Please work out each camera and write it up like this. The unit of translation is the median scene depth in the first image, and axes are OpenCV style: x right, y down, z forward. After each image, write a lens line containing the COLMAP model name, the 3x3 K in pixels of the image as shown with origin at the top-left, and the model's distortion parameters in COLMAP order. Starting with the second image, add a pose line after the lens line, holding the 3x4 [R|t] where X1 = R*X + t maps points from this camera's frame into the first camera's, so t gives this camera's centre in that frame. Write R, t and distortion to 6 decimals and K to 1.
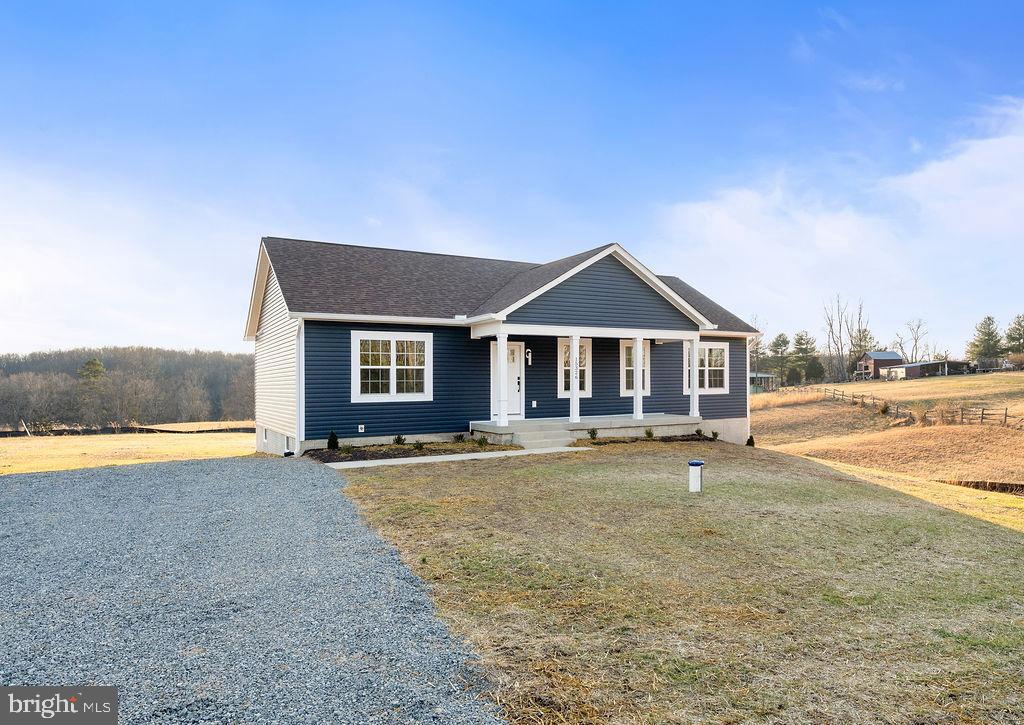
lens RADIAL K [[648.2, 0, 512.0], [0, 648.2, 362.5], [0, 0, 1]] dist [0.005334, -0.001440]
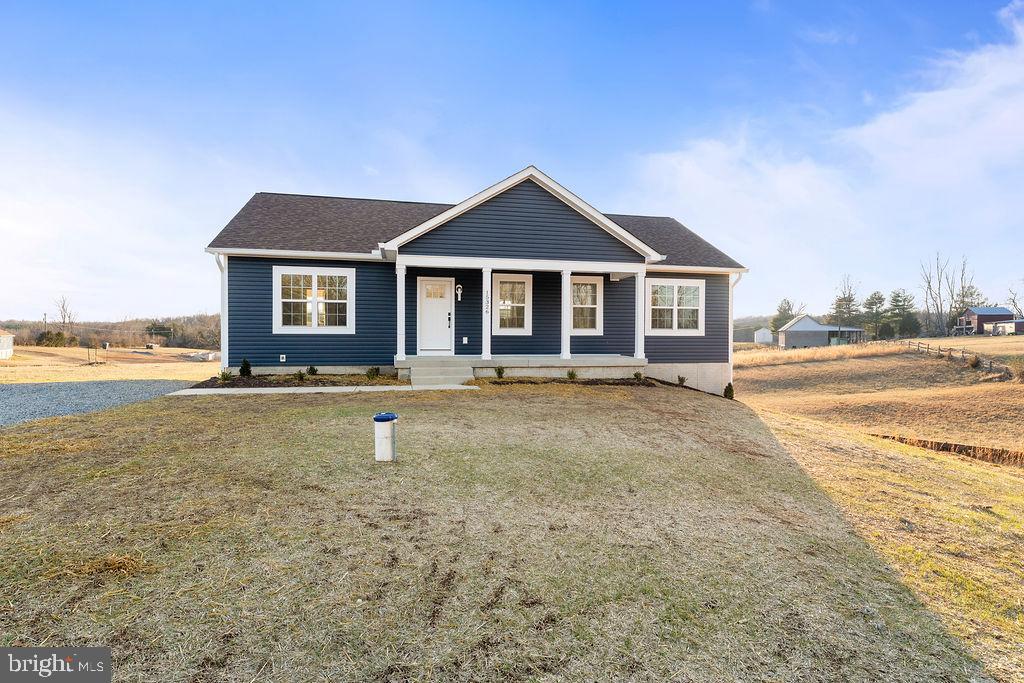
lens RADIAL K [[495.9, 0, 466.4], [0, 495.9, 319.2], [0, 0, 1]] dist [-0.000759, 0.000440]
pose [[0.954916, 0.009011, -0.296739, 0.262492], [-0.007358, 0.999951, 0.006688, 0.026911], [0.296785, -0.004204, 0.954935, 0.280506]]
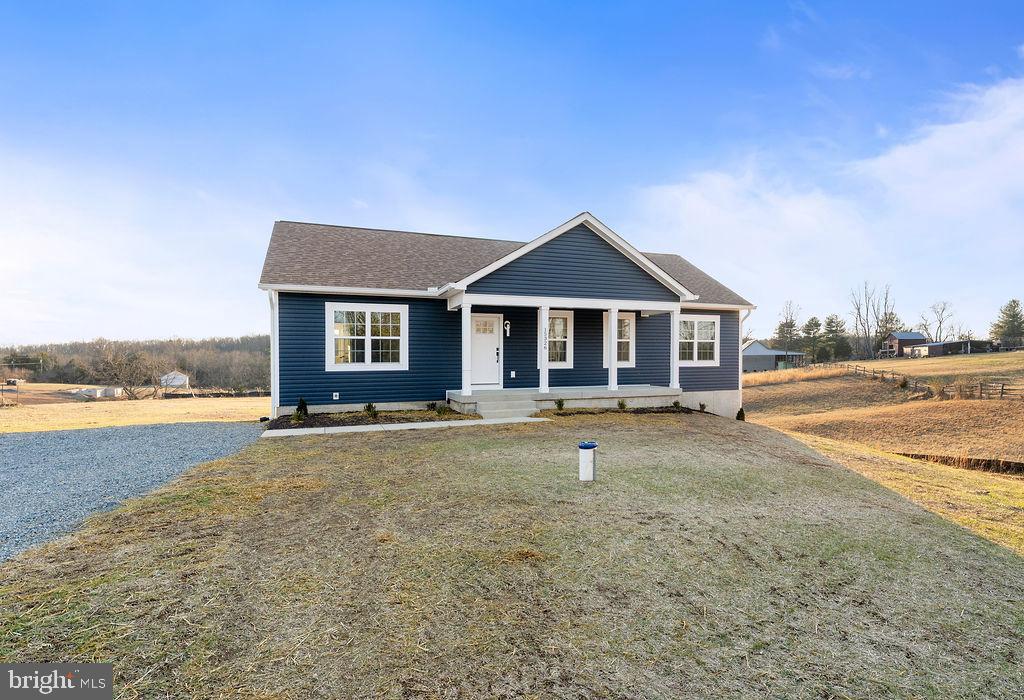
lens RADIAL K [[526.3, 0, 512.0], [0, 526.3, 350.0], [0, 0, 1]] dist [-0.000182, 0.000673]
pose [[0.991785, 0.002482, -0.127891, 0.140724], [-0.000683, 0.999900, 0.014102, 0.013733], [0.127913, -0.013899, 0.991688, 0.172978]]
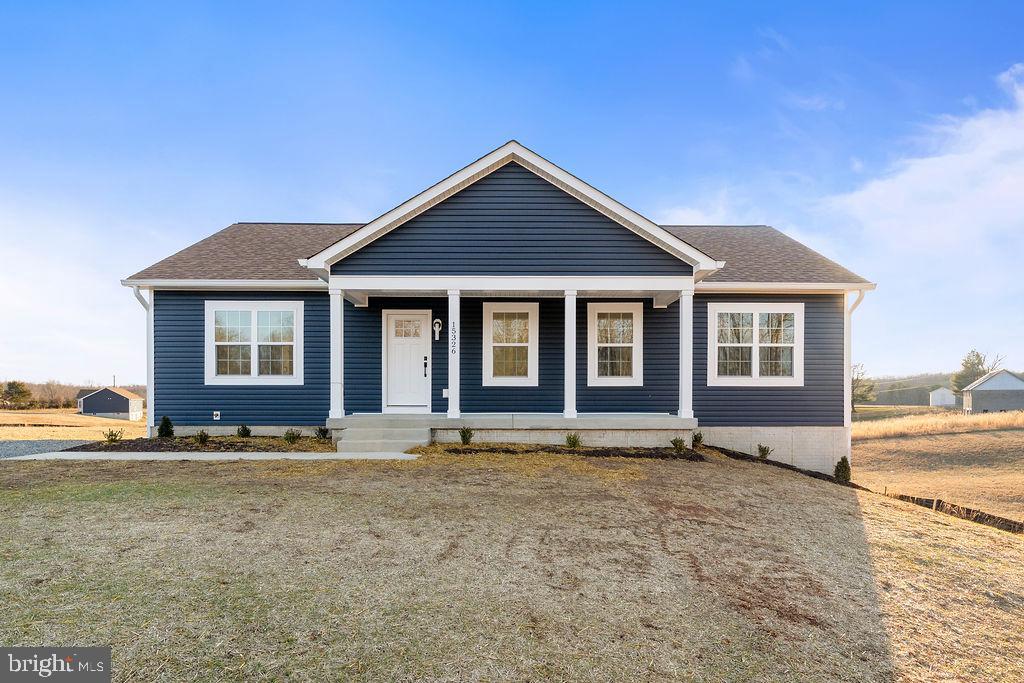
lens RADIAL K [[535.3, 0, 464.2], [0, 535.3, 380.3], [0, 0, 1]] dist [-0.000821, -0.000234]
pose [[0.881516, 0.001962, -0.472149, 0.343827], [0.001710, 0.999972, 0.007349, 0.045151], [0.472150, -0.007285, 0.881488, 0.475551]]
